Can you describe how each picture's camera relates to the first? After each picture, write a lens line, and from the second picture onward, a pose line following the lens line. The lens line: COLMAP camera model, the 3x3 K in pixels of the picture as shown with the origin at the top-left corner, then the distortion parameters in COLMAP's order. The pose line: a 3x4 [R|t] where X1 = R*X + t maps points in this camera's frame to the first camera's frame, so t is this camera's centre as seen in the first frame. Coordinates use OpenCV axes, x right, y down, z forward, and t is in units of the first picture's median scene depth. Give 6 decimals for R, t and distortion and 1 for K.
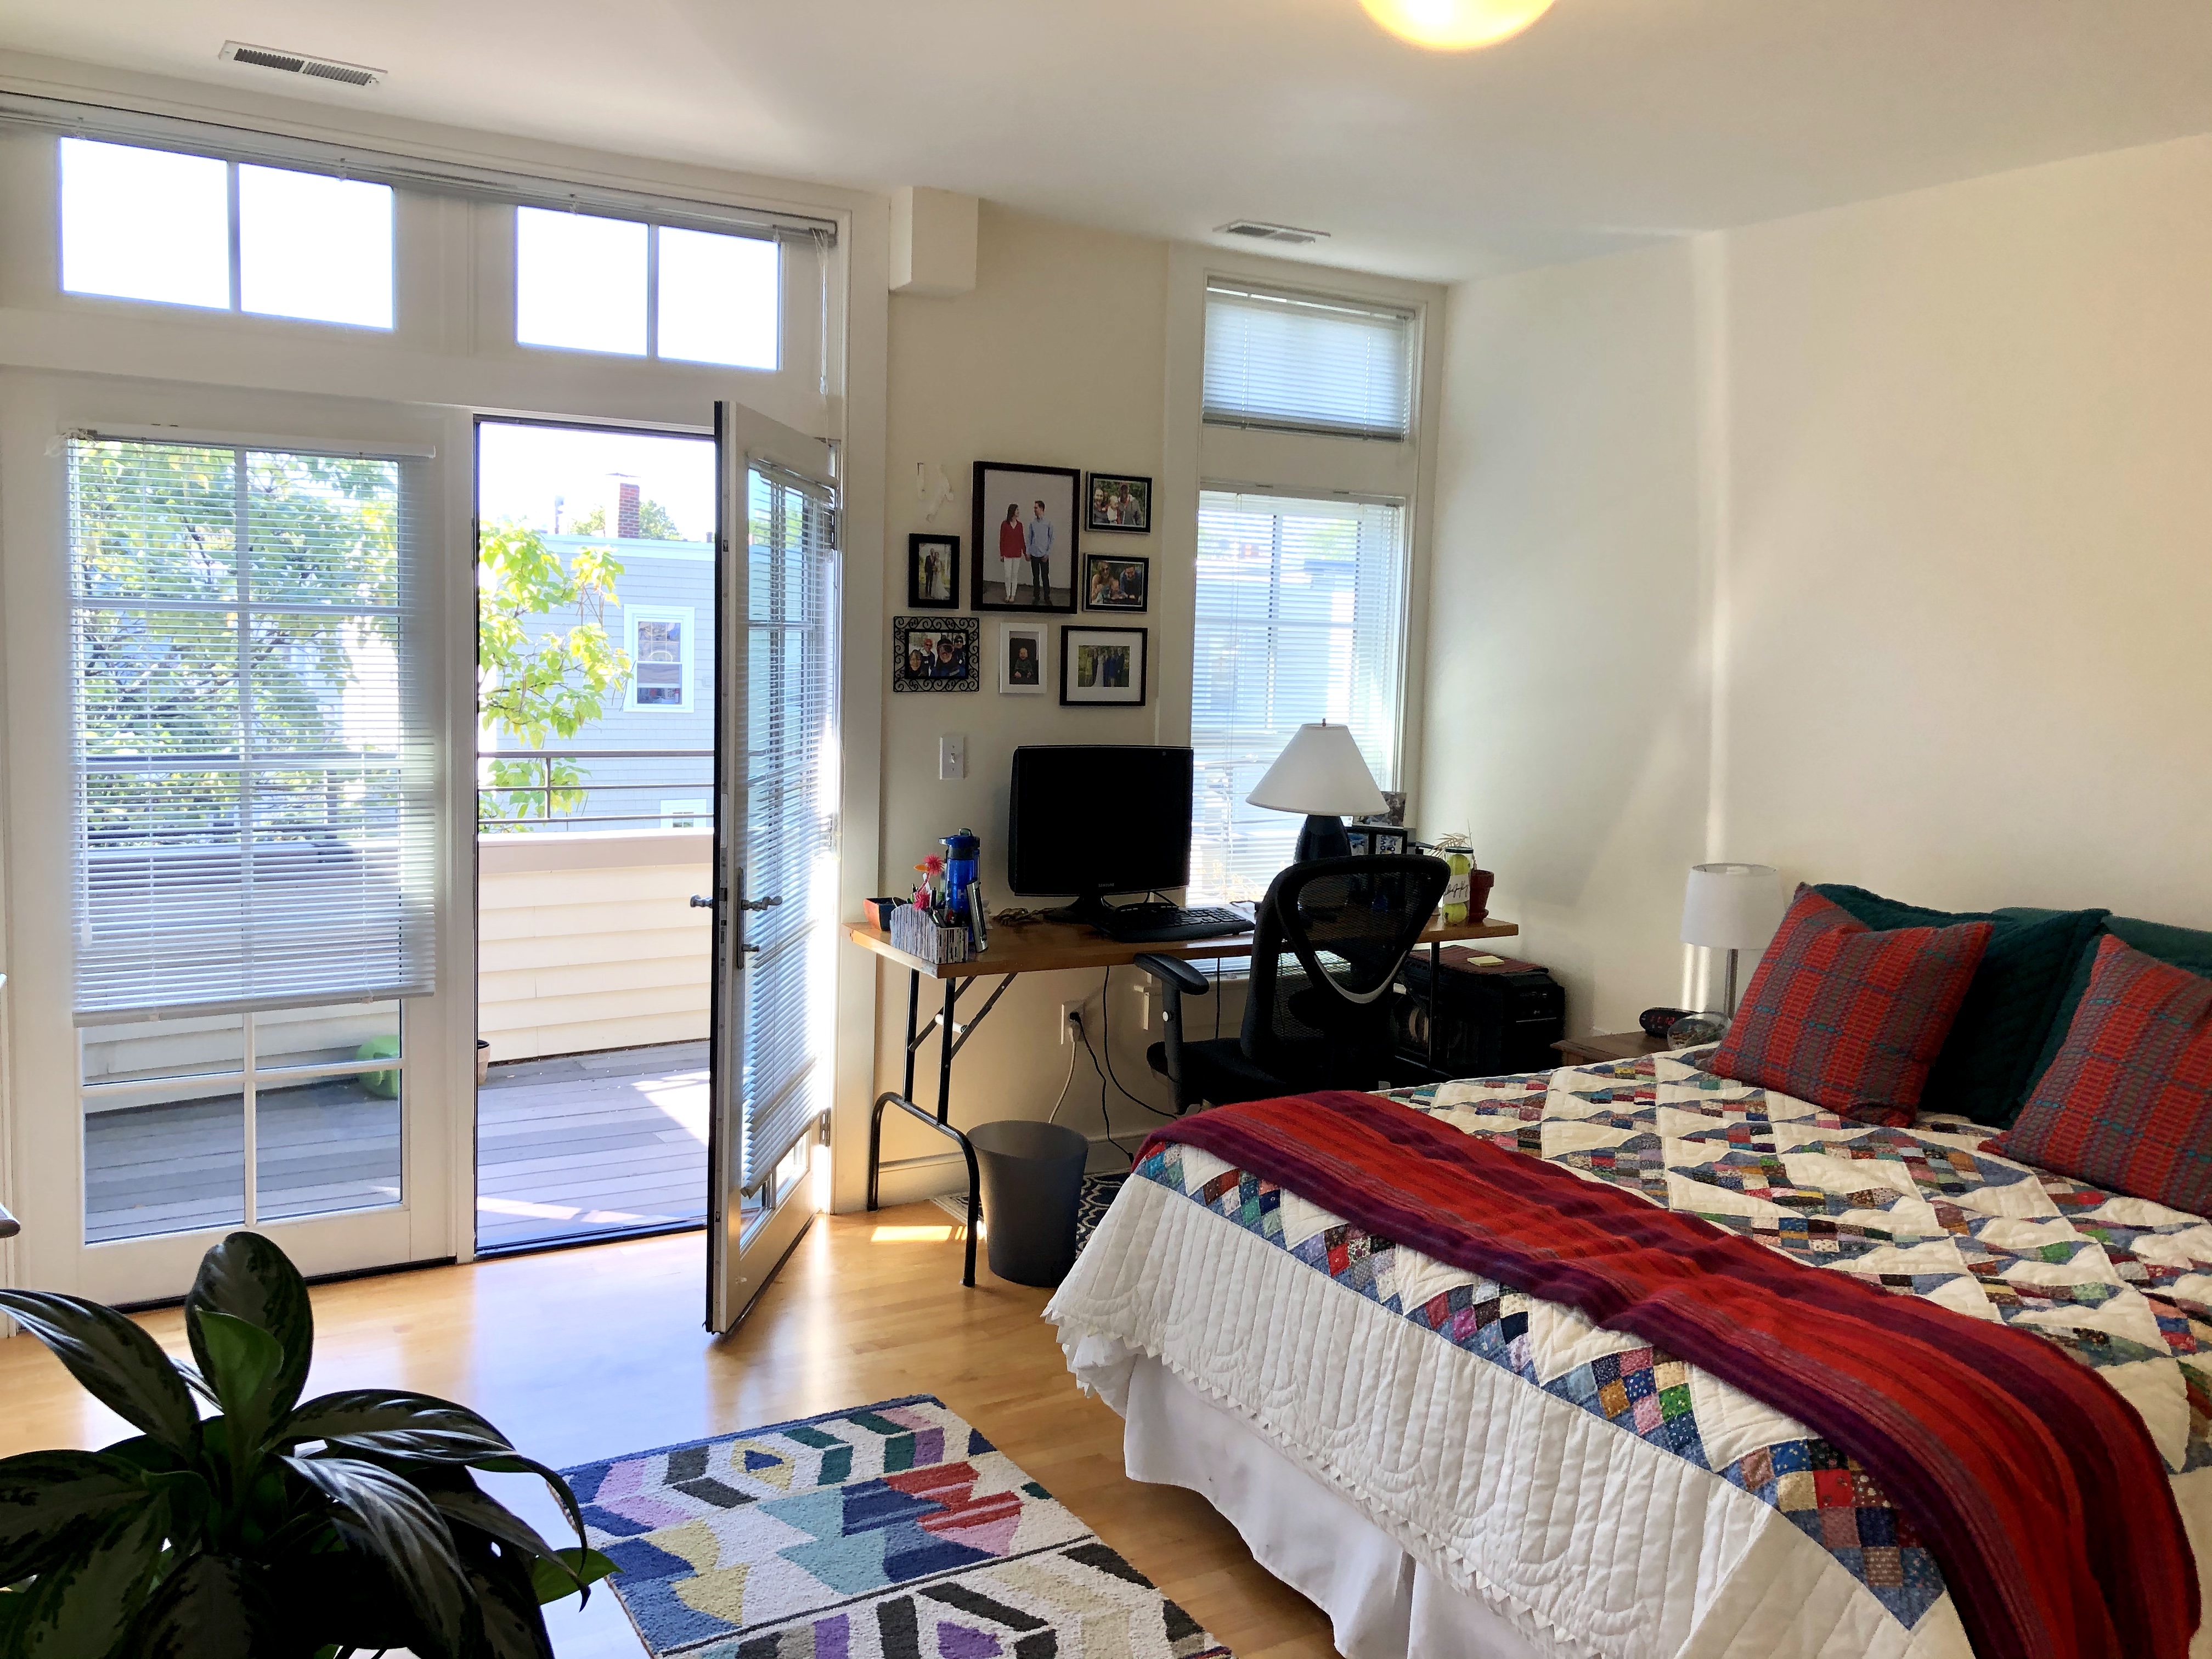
lens RADIAL K [[1806.8, 0, 1106.0], [0, 1806.8, 829.5], [0, 0, 1]] dist [0.015592, -0.002177]
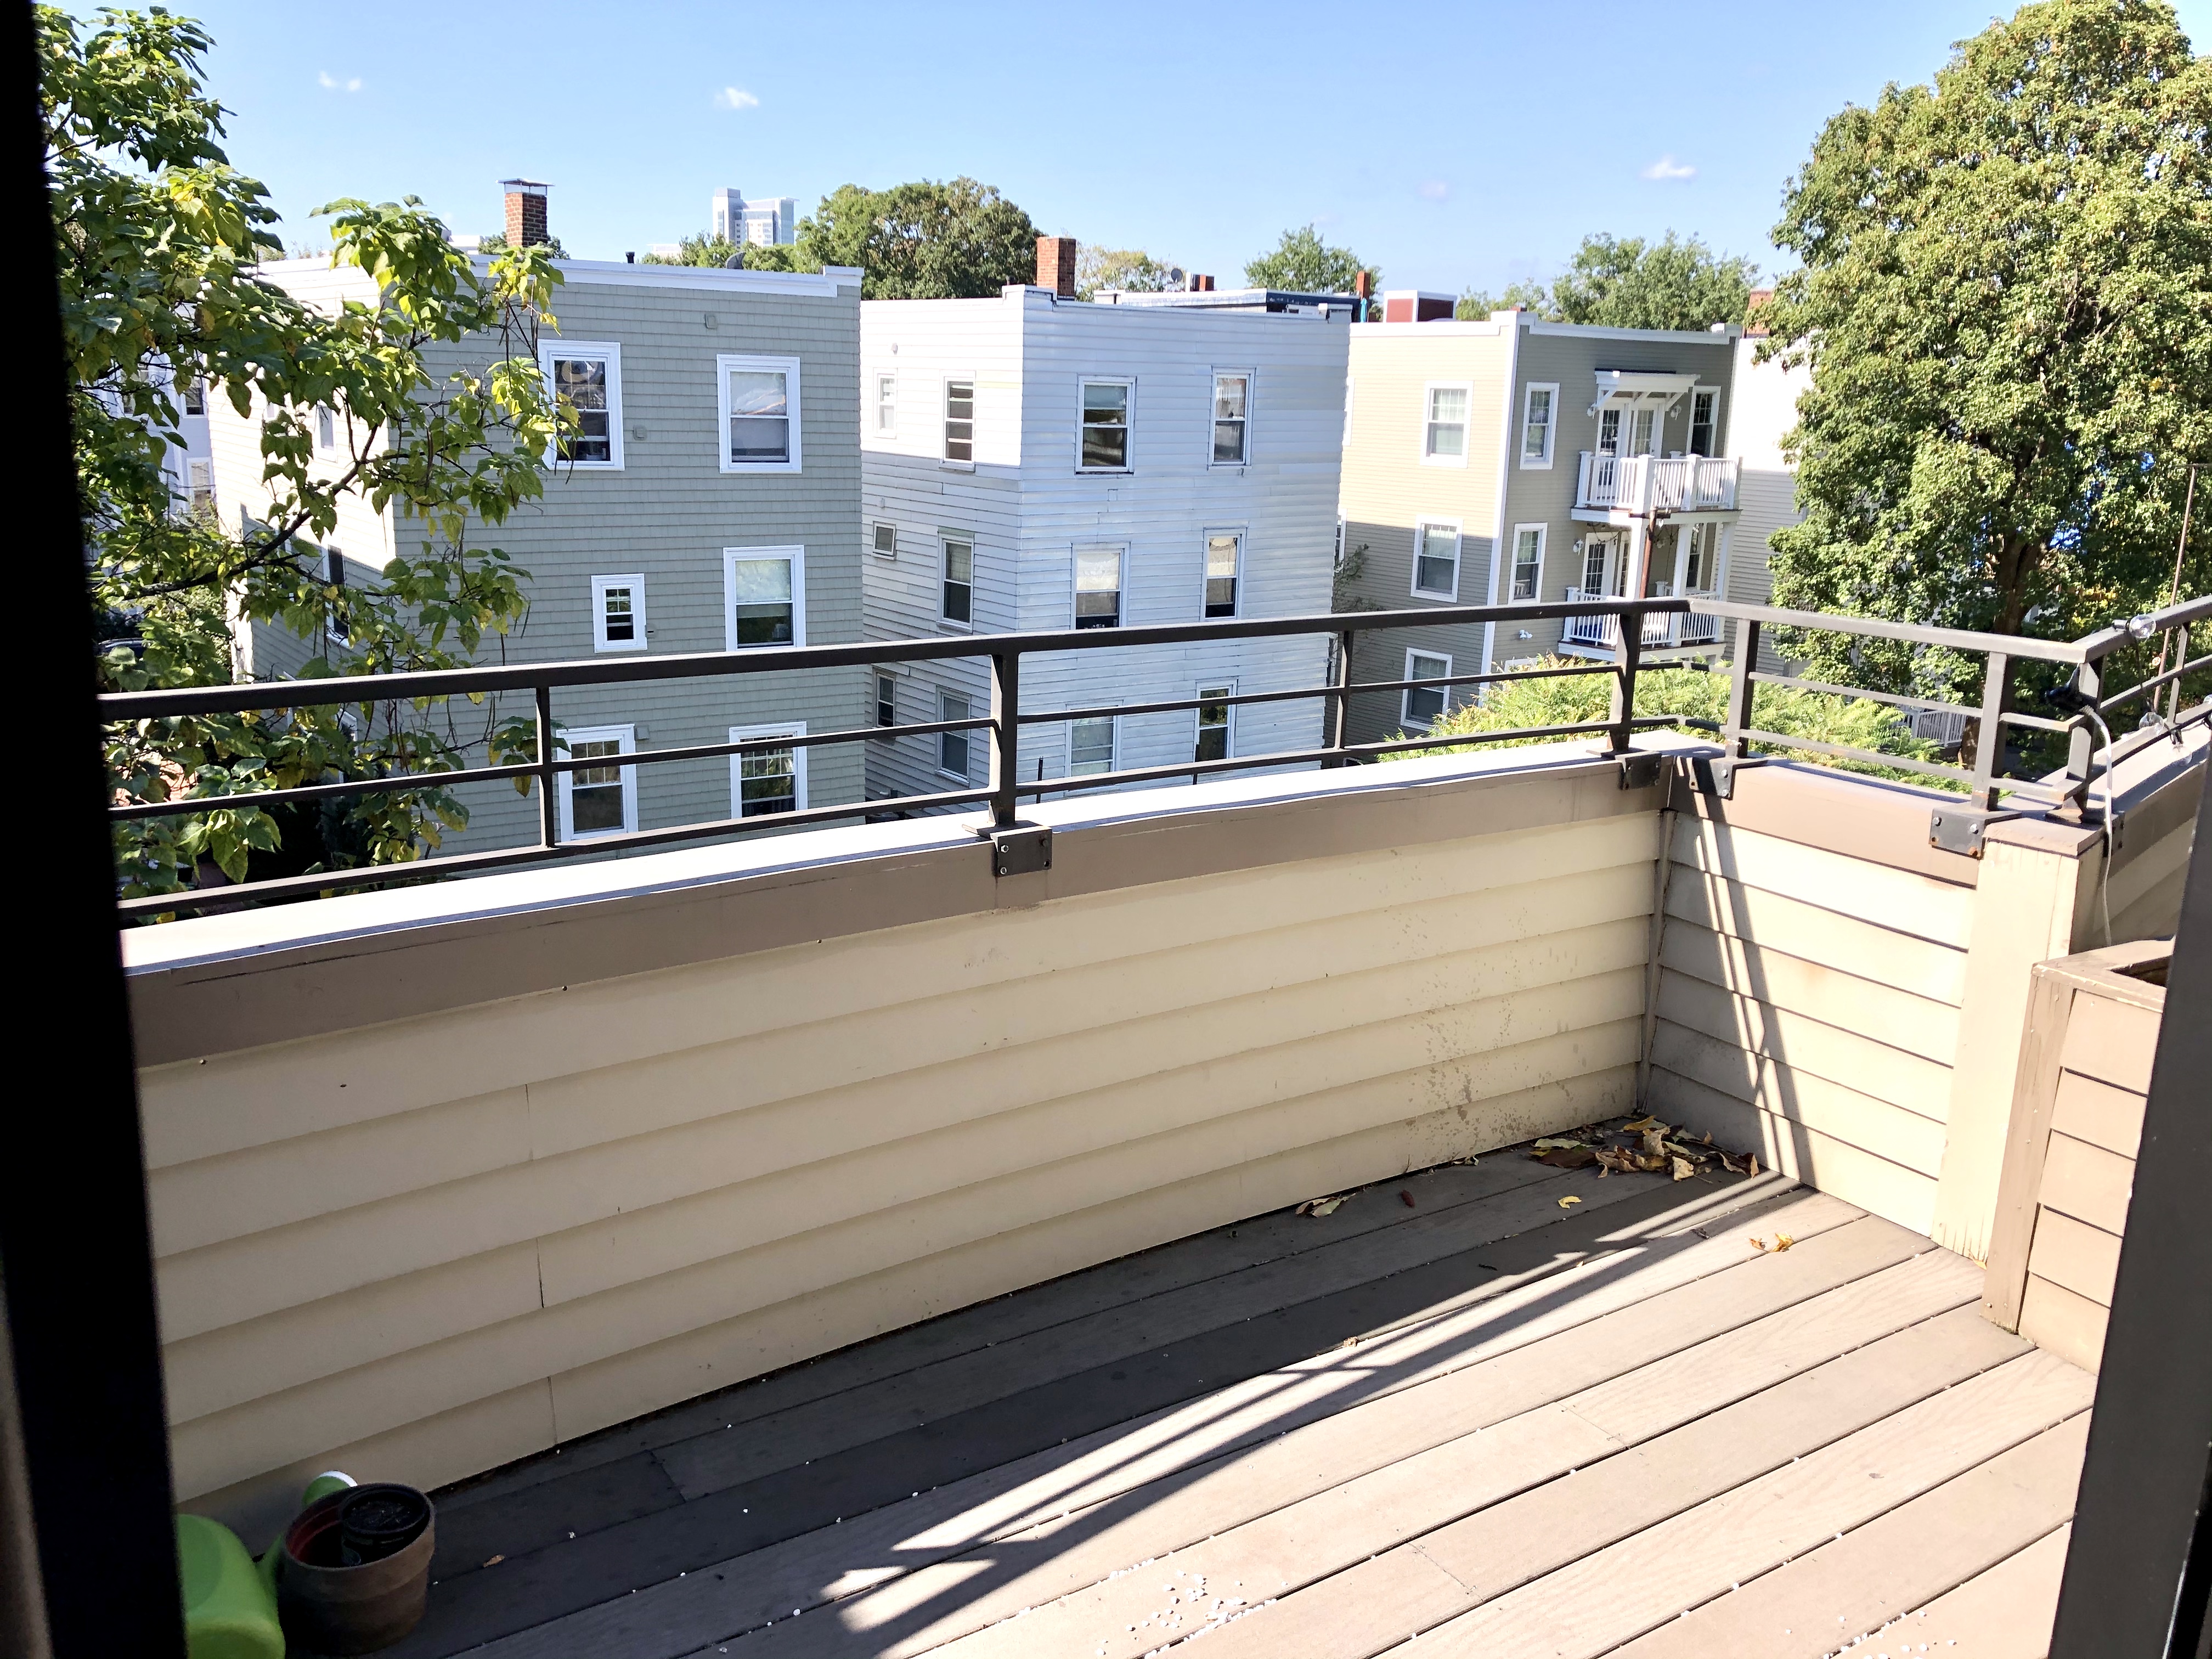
lens RADIAL K [[1814.6, 0, 1106.0], [0, 1814.6, 829.5], [0, 0, 1]] dist [0.014137, -0.007521]
pose [[0.999005, -0.014612, 0.042128, -0.092402], [0.008725, 0.990577, 0.136675, -0.027519], [-0.043728, -0.136172, 0.989720, 0.272963]]
